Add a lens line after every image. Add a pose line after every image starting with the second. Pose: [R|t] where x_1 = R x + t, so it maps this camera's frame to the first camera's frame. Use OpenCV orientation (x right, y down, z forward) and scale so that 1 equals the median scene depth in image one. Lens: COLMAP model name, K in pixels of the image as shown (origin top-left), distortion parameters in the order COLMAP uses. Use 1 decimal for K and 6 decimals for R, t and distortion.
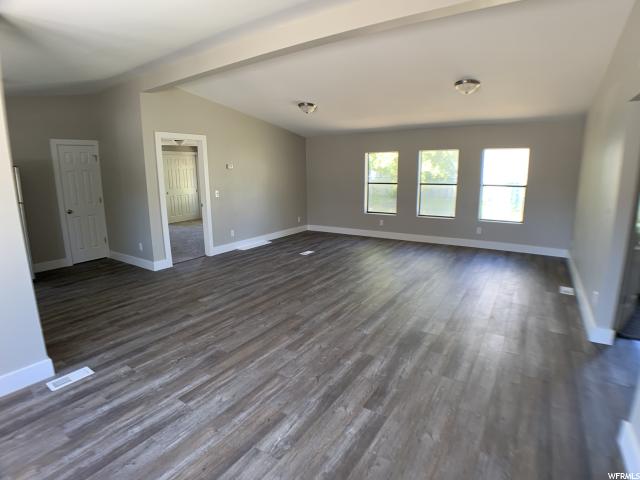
lens RADIAL K [[337.0, 0, 321.5], [0, 337.0, 236.9], [0, 0, 1]] dist [-0.074348, 0.002217]
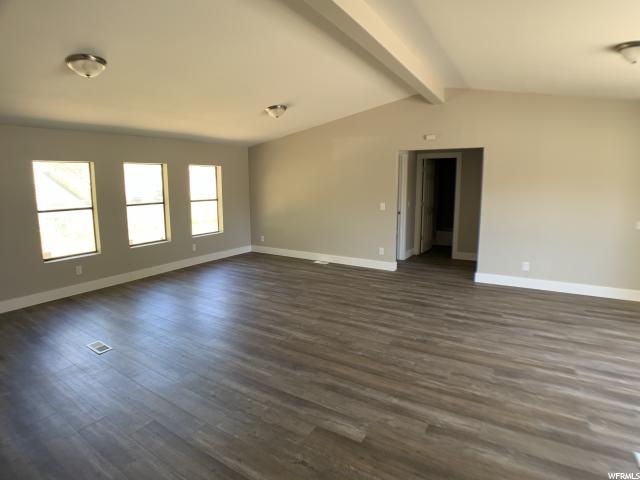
lens RADIAL K [[340.4, 0, 321.4], [0, 340.4, 236.9], [0, 0, 1]] dist [-0.099391, 0.026836]
pose [[-0.044204, -0.139657, 0.989213, -0.972209], [0.196817, 0.969557, 0.145677, -0.225305], [-0.979443, 0.201133, -0.015371, 1.202264]]
